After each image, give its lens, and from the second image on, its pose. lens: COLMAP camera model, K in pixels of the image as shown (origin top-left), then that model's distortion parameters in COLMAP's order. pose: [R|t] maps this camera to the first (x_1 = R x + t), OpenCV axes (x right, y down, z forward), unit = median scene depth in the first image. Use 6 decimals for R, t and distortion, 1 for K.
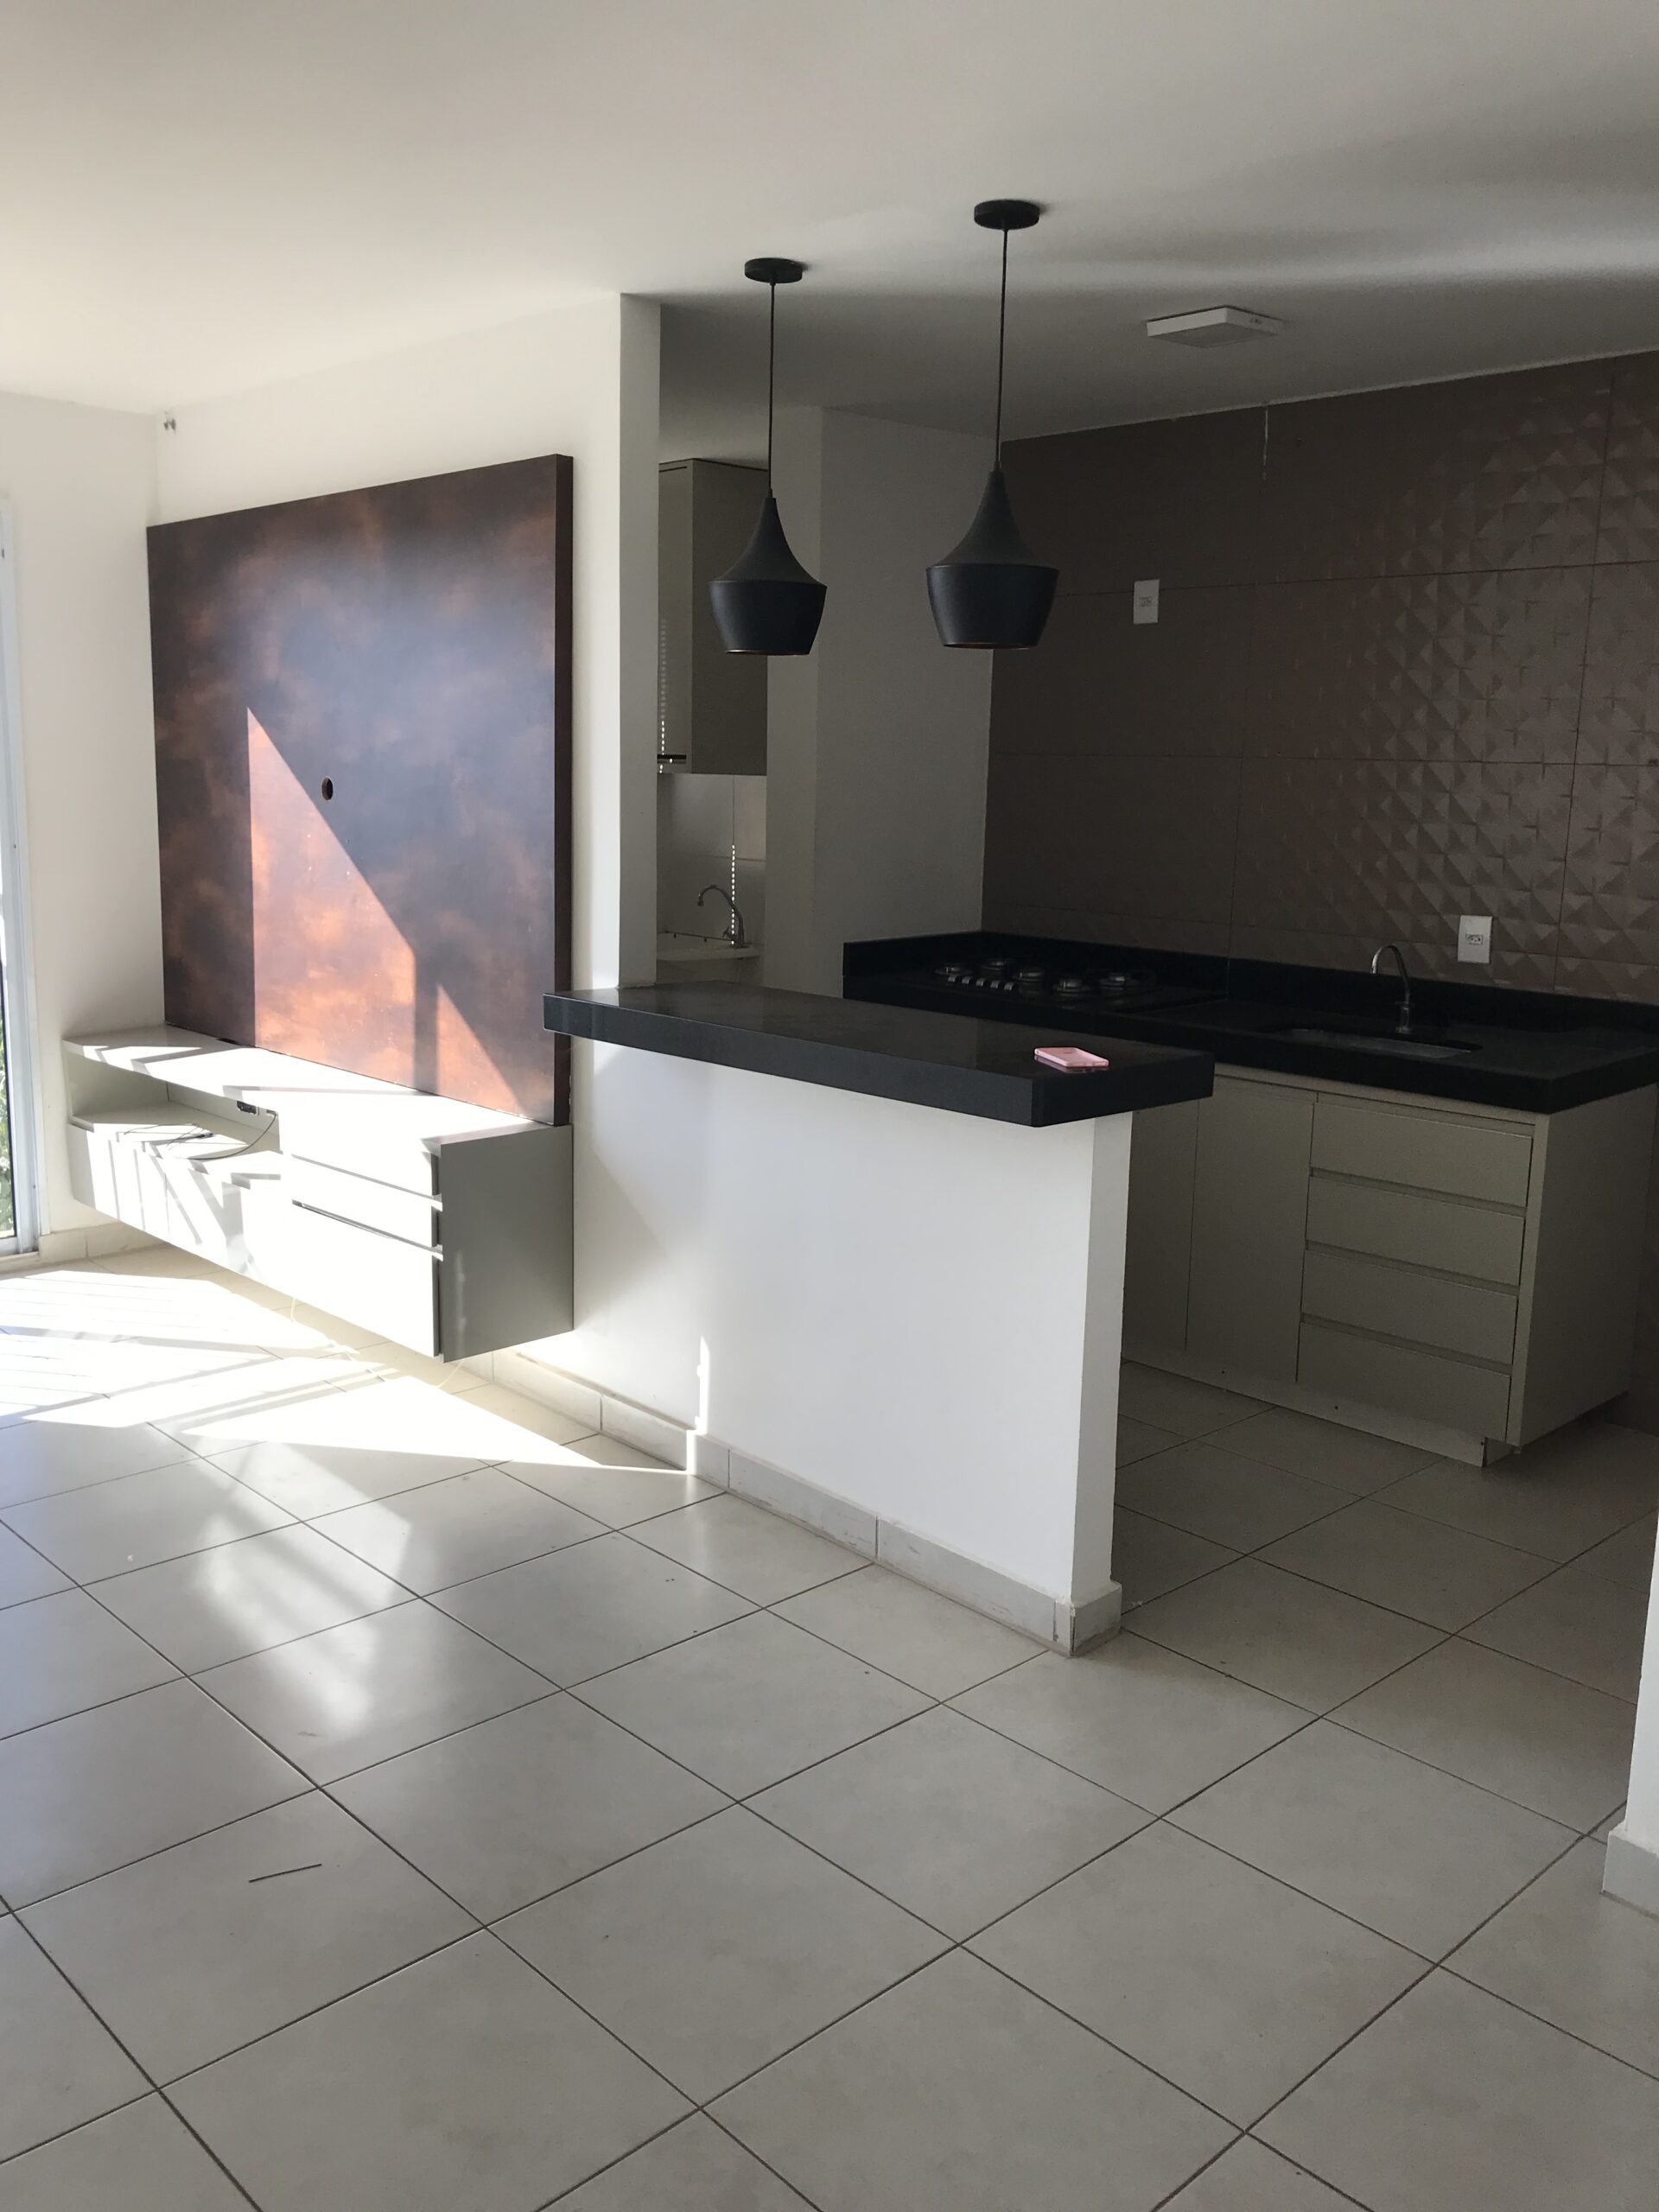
lens RADIAL K [[1856.2, 0, 839.5], [0, 1856.2, 1099.5], [0, 0, 1]] dist [0.051873, -0.073384]
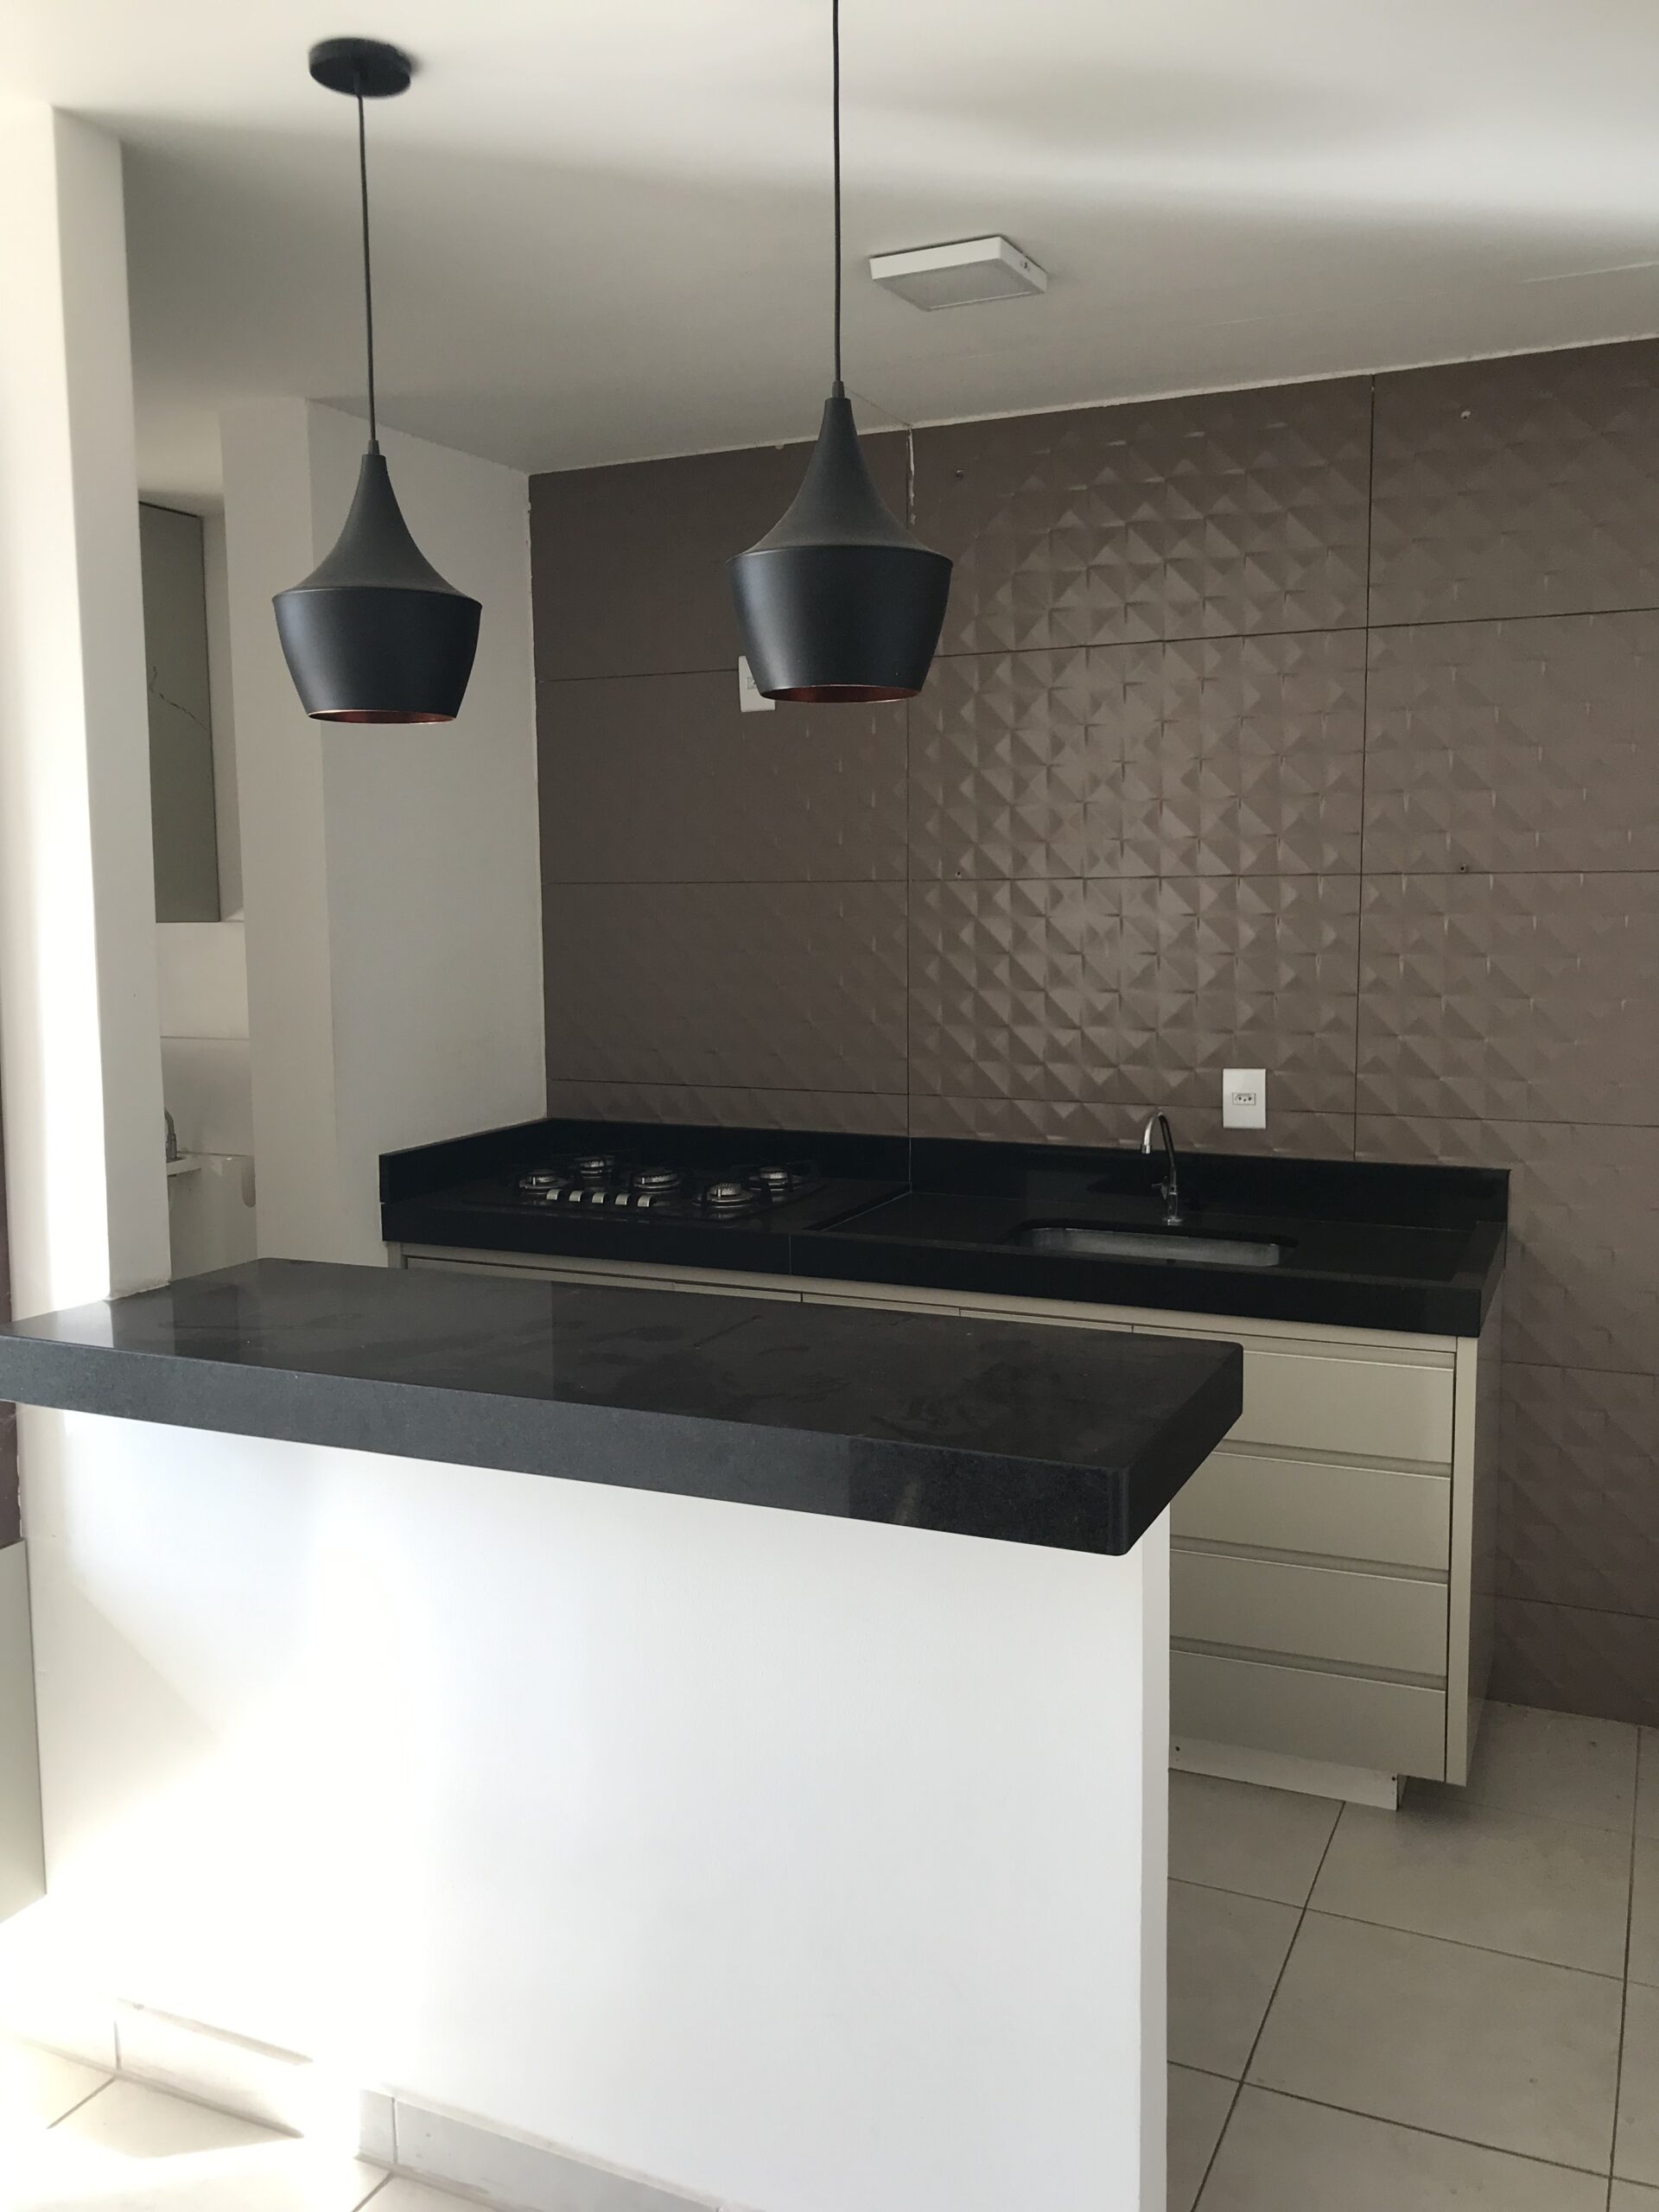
lens RADIAL K [[1856.2, 0, 874.7], [0, 1856.2, 1099.5], [0, 0, 1]] dist [0.051873, -0.073384]
pose [[0.925494, -0.069388, 0.372352, -0.097950], [0.094399, 0.994311, -0.049342, -0.061844], [-0.366810, 0.080815, 0.926779, 0.330860]]
